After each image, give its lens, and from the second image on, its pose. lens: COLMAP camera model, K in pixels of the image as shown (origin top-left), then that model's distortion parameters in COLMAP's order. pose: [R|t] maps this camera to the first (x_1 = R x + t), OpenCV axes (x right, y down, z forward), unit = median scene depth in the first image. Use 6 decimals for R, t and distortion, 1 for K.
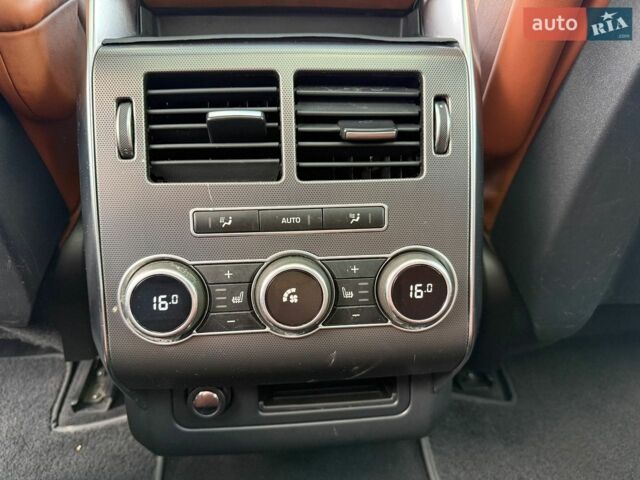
lens RADIAL K [[428.4, 0, 320.1], [0, 428.4, 233.3], [0, 0, 1]] dist [0.045631, -0.089593]
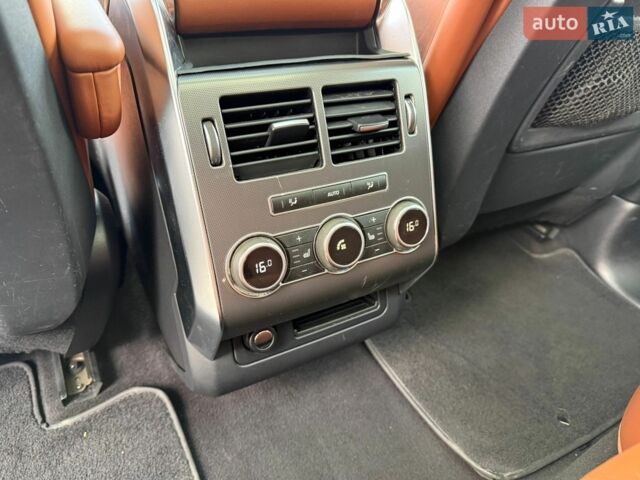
lens RADIAL K [[457.2, 0, 320.0], [0, 457.2, 240.0], [0, 0, 1]] dist [0.027233, -0.057626]
pose [[0.910636, -0.187634, 0.368151, -0.685064], [0.134742, 0.977097, 0.164703, -0.133332], [-0.390623, -0.100379, 0.915062, -0.384406]]
